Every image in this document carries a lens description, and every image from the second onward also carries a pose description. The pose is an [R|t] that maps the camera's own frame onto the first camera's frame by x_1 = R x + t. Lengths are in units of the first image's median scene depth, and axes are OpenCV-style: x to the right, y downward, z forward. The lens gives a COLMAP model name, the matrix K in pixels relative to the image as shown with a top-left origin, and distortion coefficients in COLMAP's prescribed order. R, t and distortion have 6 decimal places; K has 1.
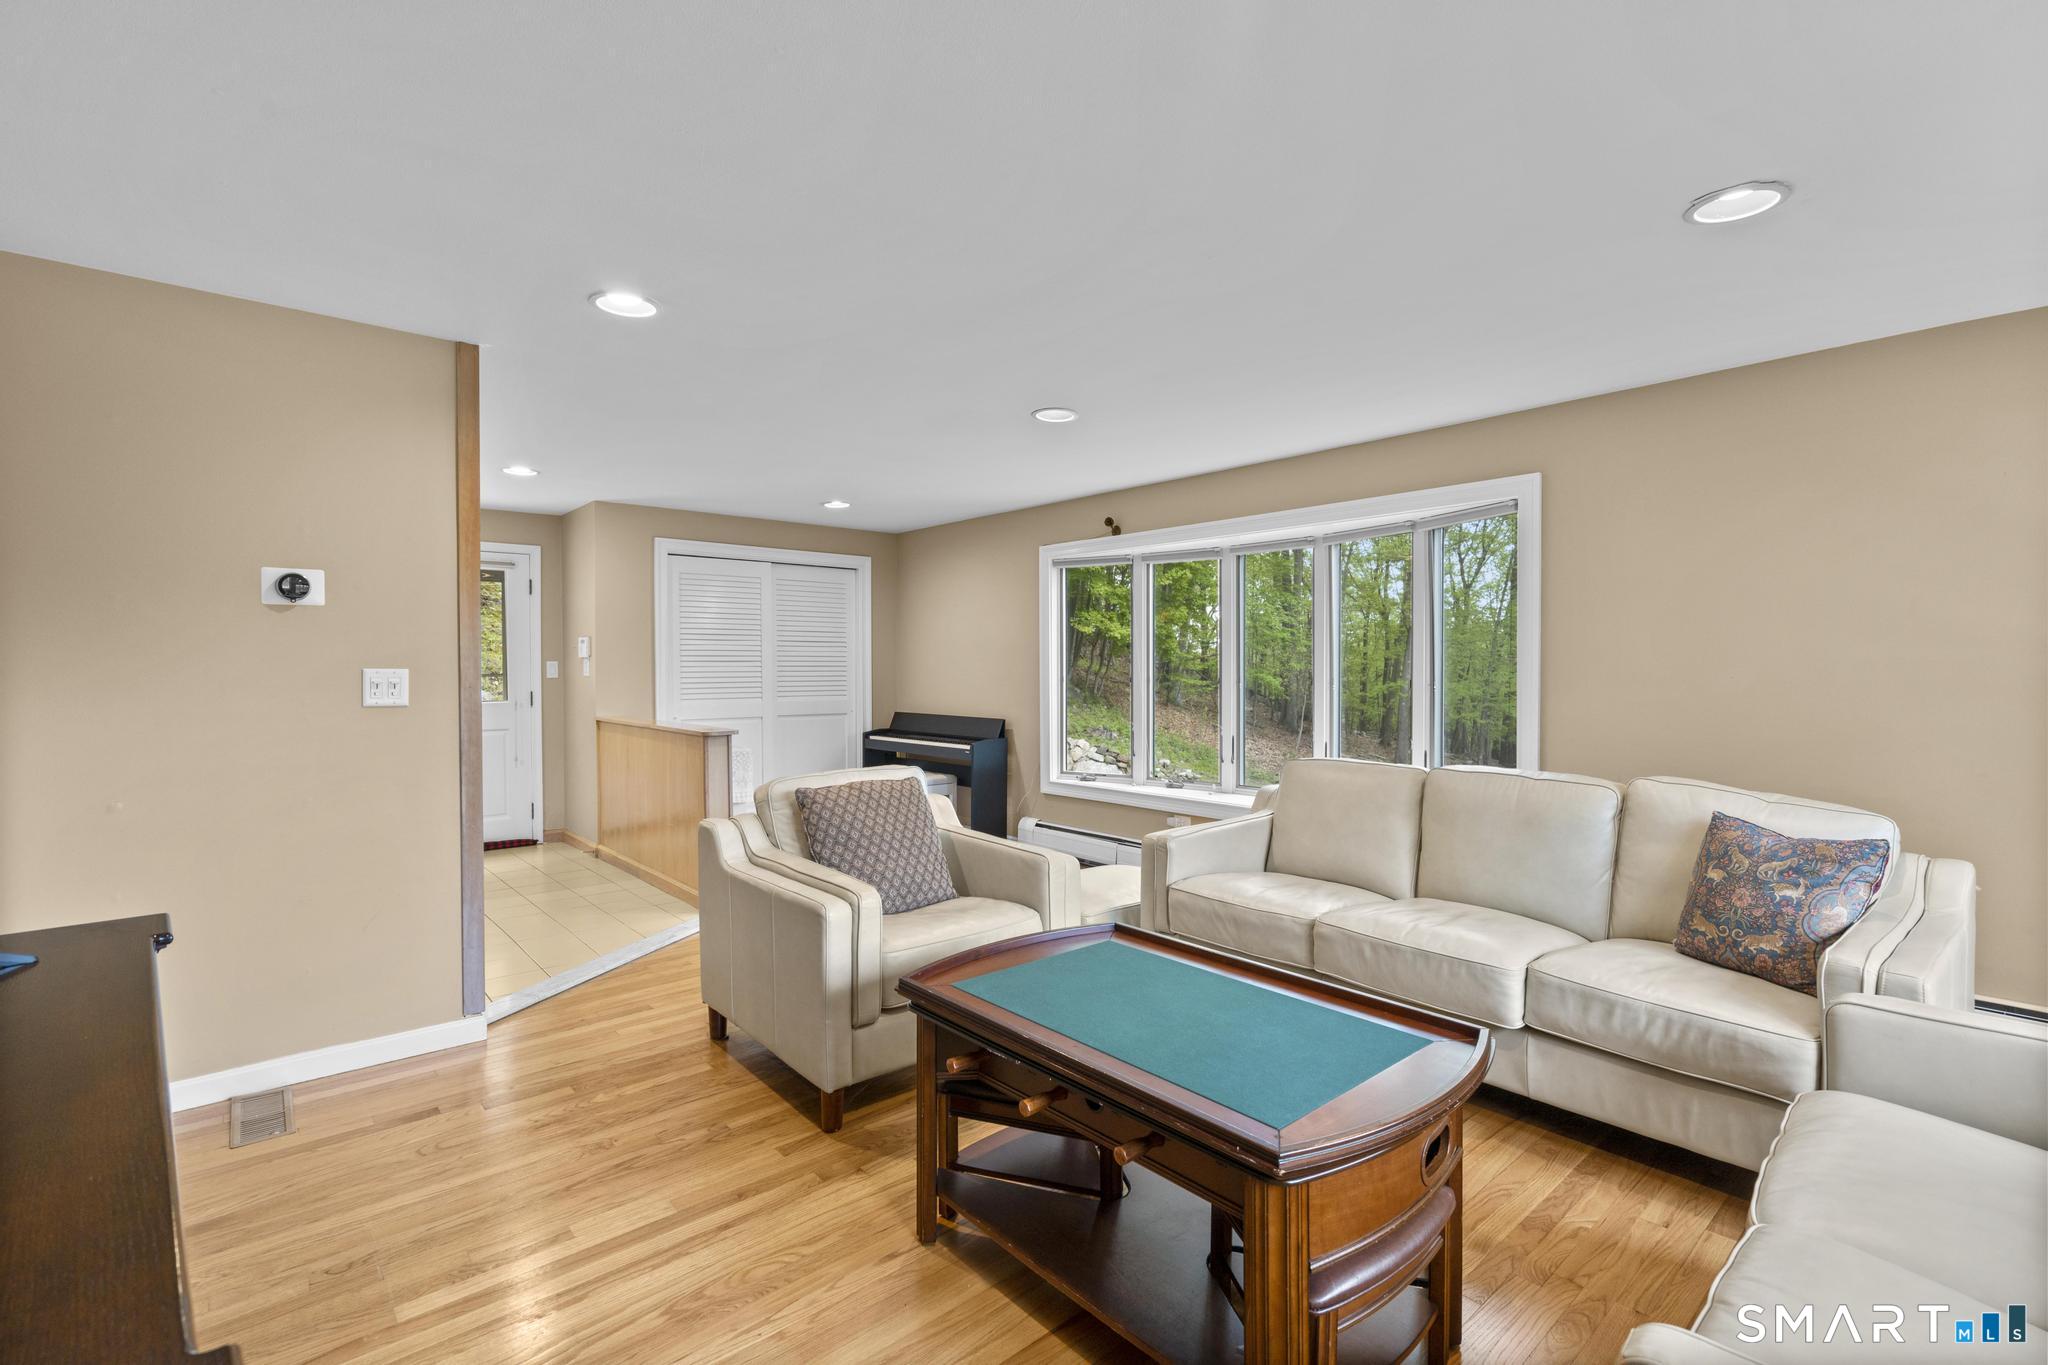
lens RADIAL K [[922.1, 0, 1029.5], [0, 922.1, 675.4], [0, 0, 1]] dist [-0.004723, 0.001701]
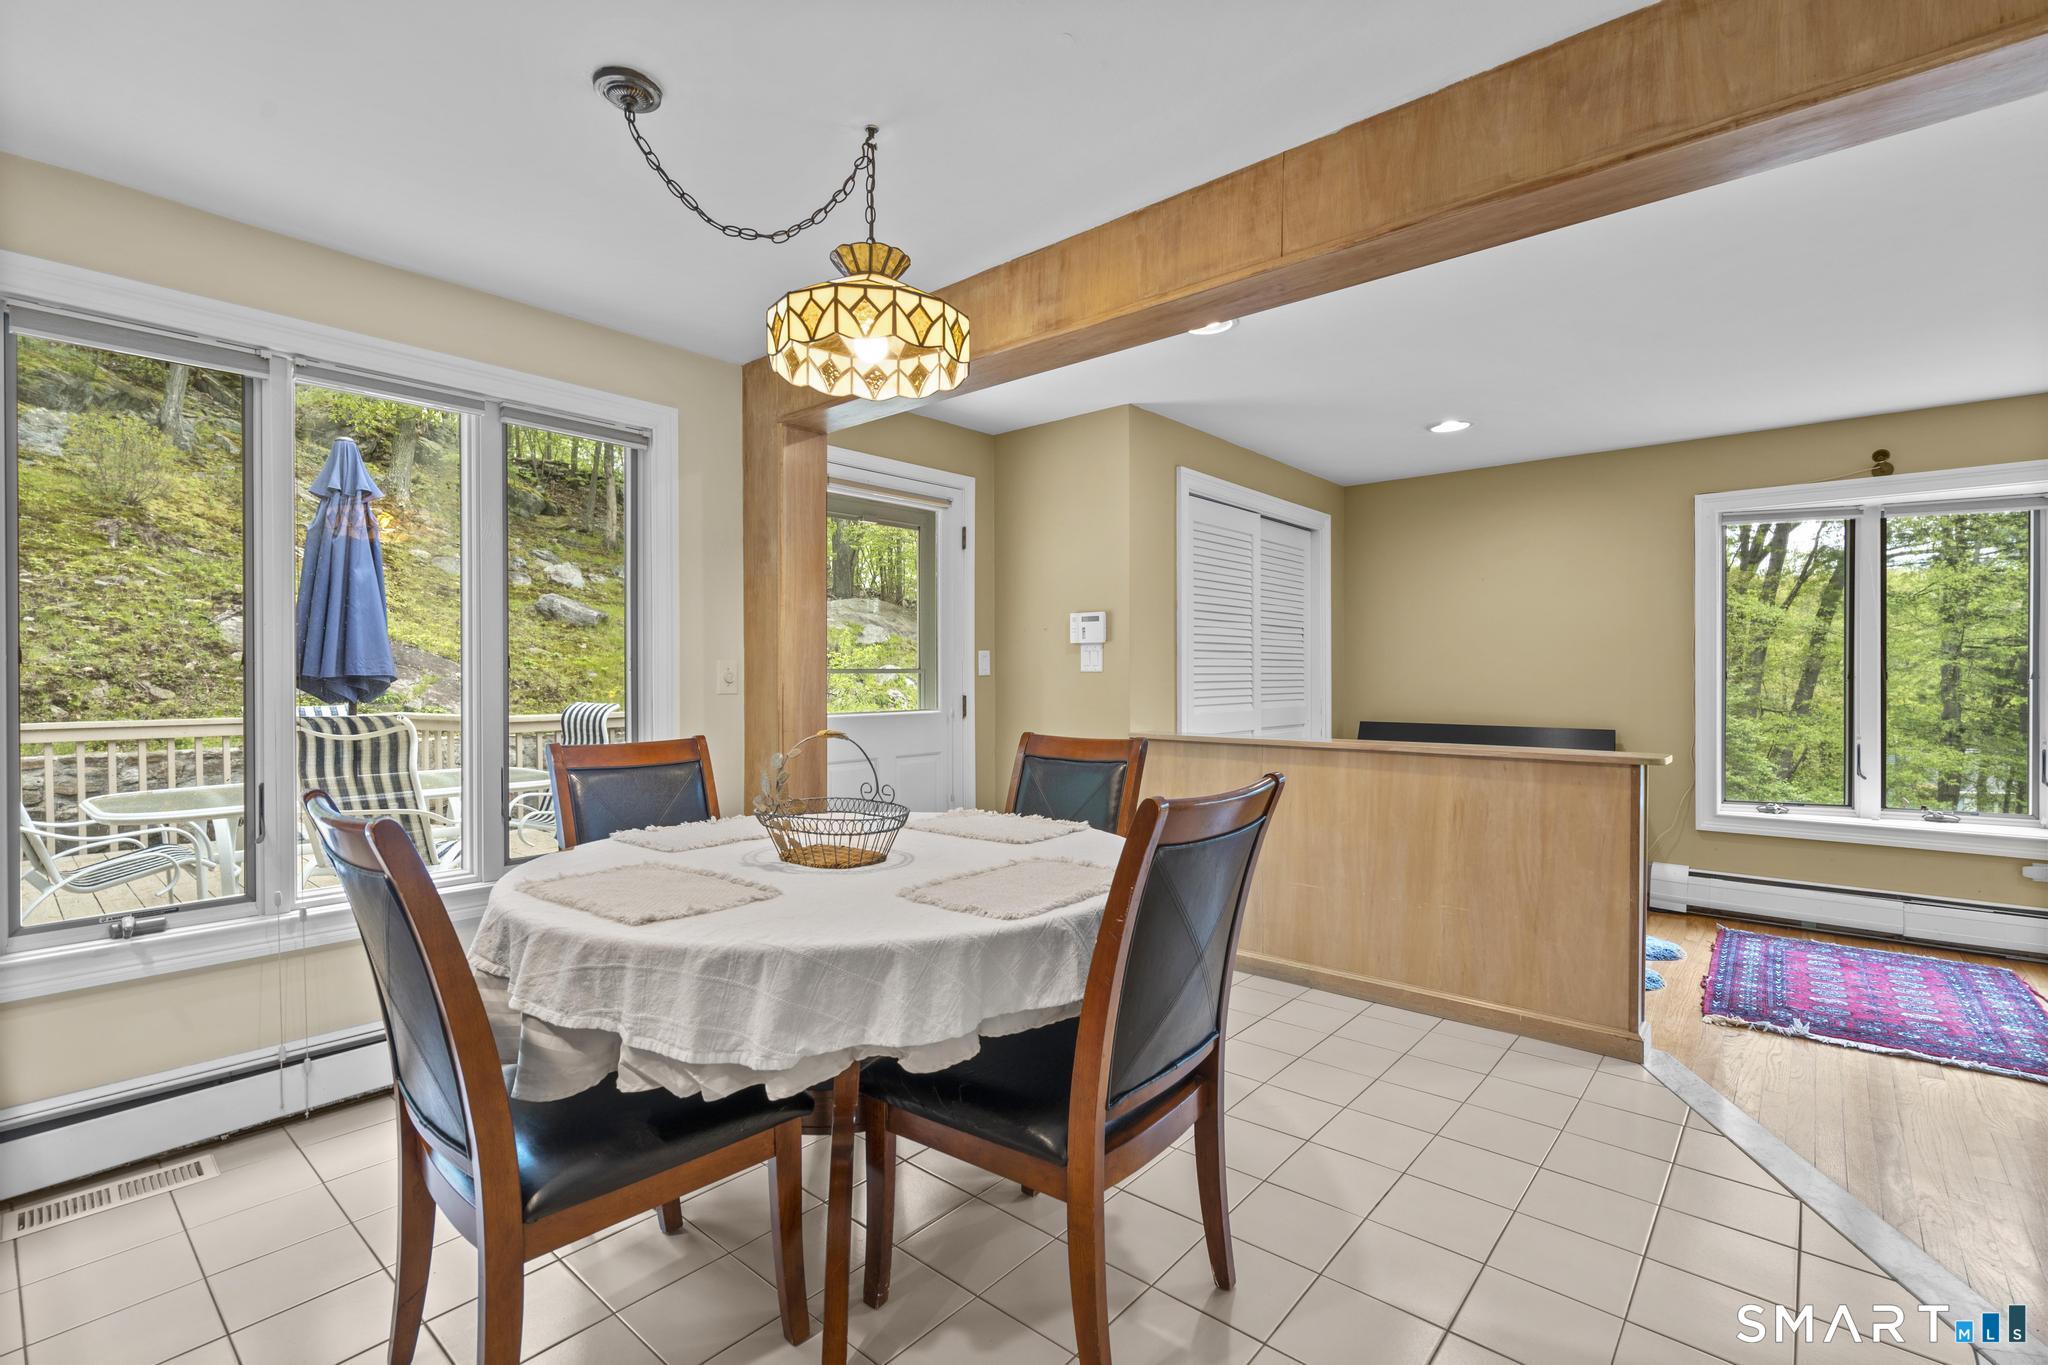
lens RADIAL K [[922.1, 0, 1032.2], [0, 922.1, 683.4], [0, 0, 1]] dist [-0.004723, 0.001701]
pose [[0.990654, -0.000547, 0.136399, -0.666269], [0.000712, 0.999999, -0.001165, 0.011579], [-0.136399, 0.001252, 0.990653, 0.376770]]
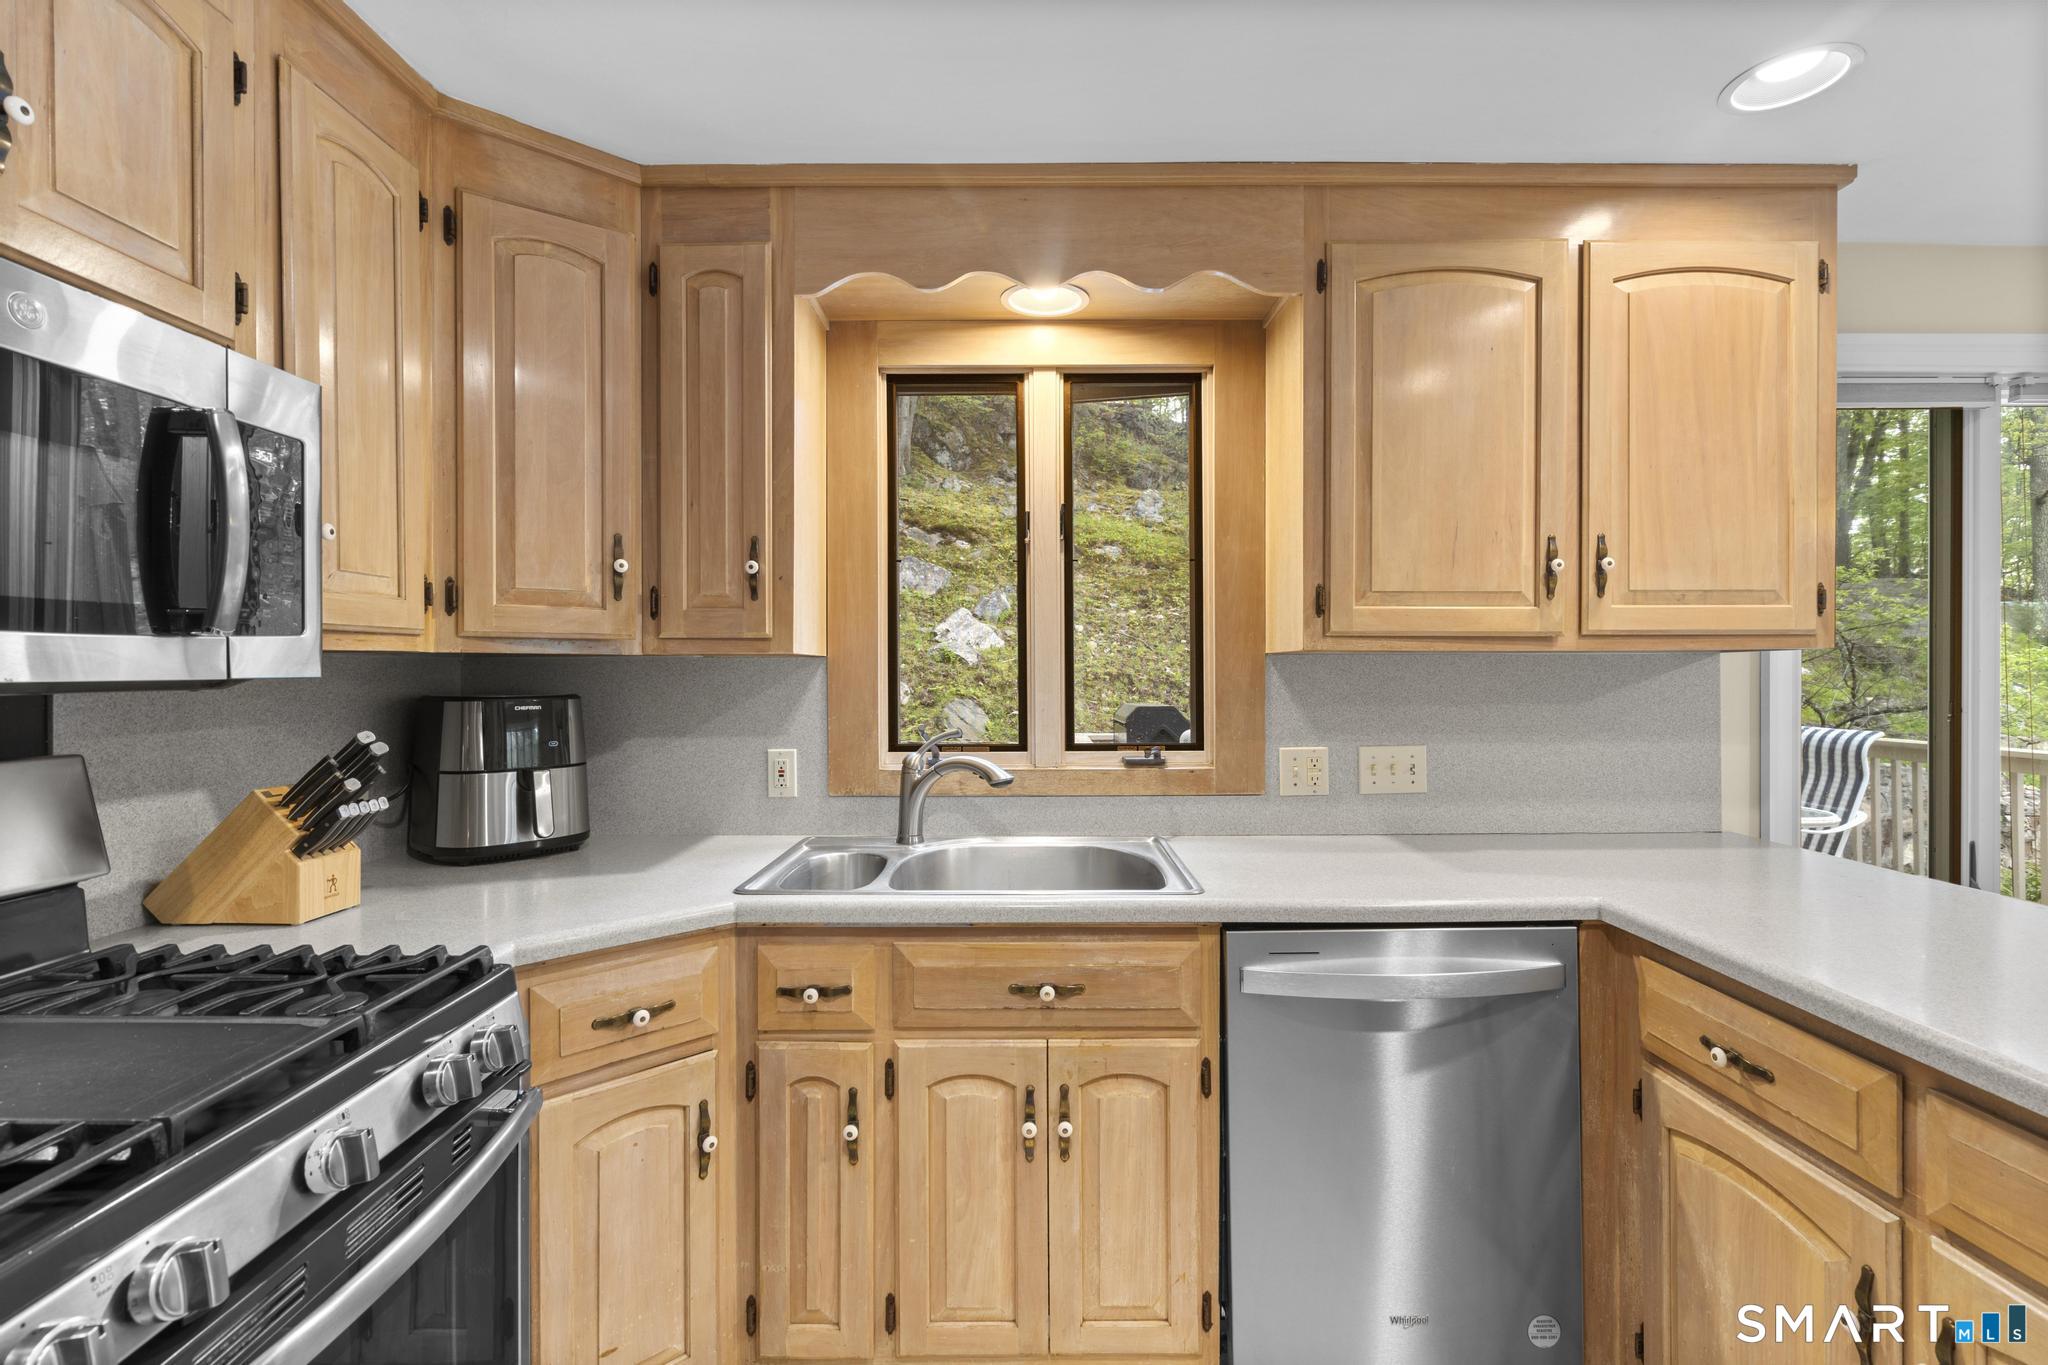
lens RADIAL K [[922.1, 0, 1031.6], [0, 922.1, 680.1], [0, 0, 1]] dist [-0.004723, 0.001701]
pose [[0.747096, 0.004520, -0.664700, -0.999926], [-0.006200, 0.999981, -0.000169, -0.010505], [0.664687, 0.004247, 0.747110, 0.280988]]
